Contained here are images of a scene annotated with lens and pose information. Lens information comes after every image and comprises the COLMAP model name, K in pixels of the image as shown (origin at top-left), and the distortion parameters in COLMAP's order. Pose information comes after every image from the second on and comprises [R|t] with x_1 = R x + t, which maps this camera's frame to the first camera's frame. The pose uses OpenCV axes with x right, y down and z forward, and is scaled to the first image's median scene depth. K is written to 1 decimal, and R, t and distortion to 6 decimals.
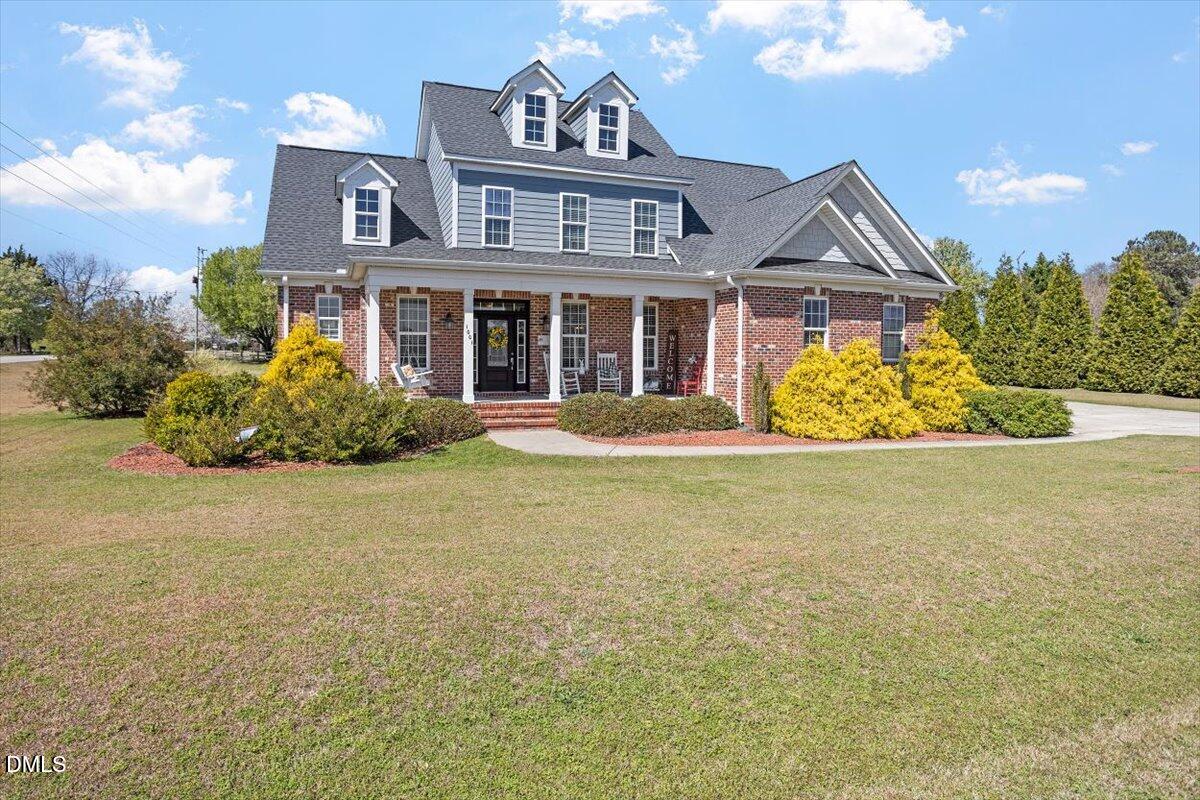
lens RADIAL K [[701.7, 0, 591.1], [0, 701.7, 377.2], [0, 0, 1]] dist [-0.022857, 0.000431]
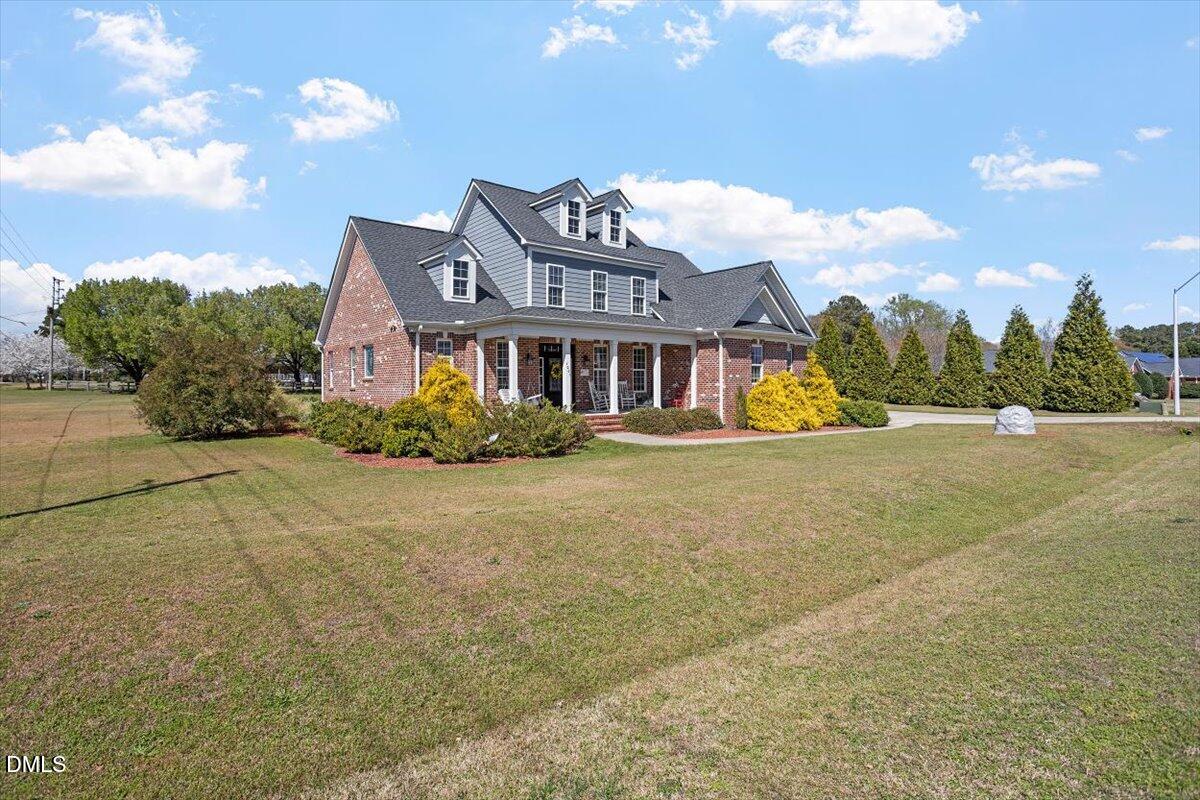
lens RADIAL K [[596.9, 0, 598.3], [0, 596.9, 388.9], [0, 0, 1]] dist [-0.019087, 0.001517]
pose [[0.944542, -0.012964, 0.328135, -0.448378], [0.019298, 0.999685, -0.016056, 0.000926], [-0.327823, 0.021498, 0.944494, -0.163342]]
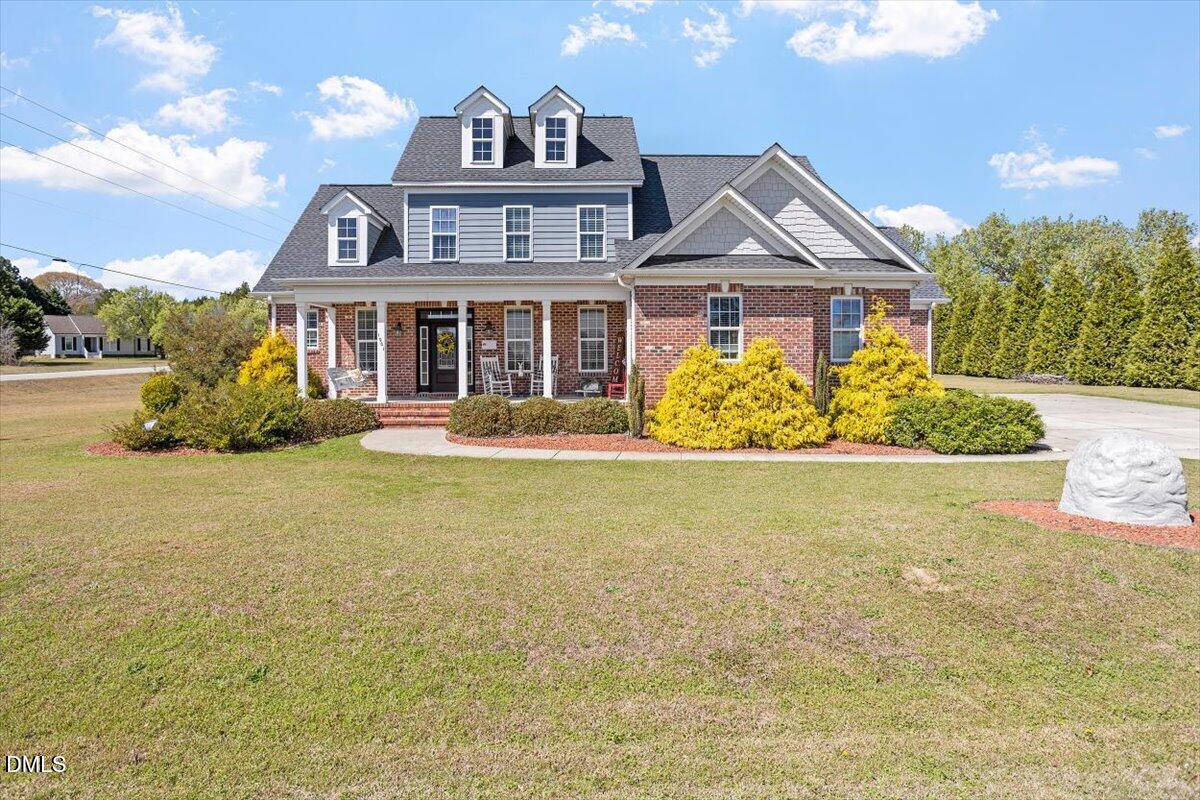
lens RADIAL K [[642.2, 0, 582.7], [0, 642.2, 374.0], [0, 0, 1]] dist [-0.028347, 0.000295]
pose [[0.942733, -0.001513, -0.333545, 0.404298], [0.000222, 0.999992, -0.003909, -0.004272], [0.333548, 0.003611, 0.942726, 0.125735]]
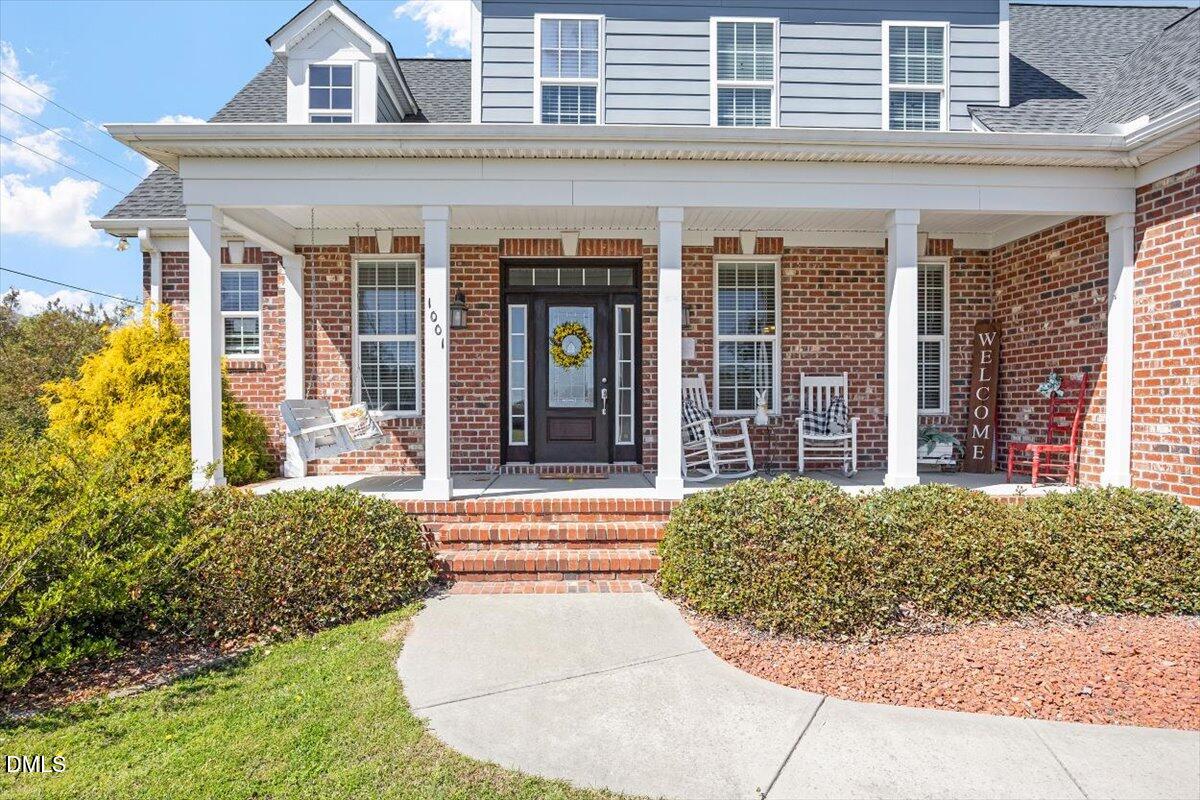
lens RADIAL K [[723.9, 0, 599.0], [0, 723.9, 420.7], [0, 0, 1]] dist [-0.024632, 0.001851]
pose [[0.949865, -0.001099, -0.312660, 0.031583], [-0.001607, 0.999963, -0.008397, -0.002956], [0.312658, 0.008478, 0.949828, 0.559690]]
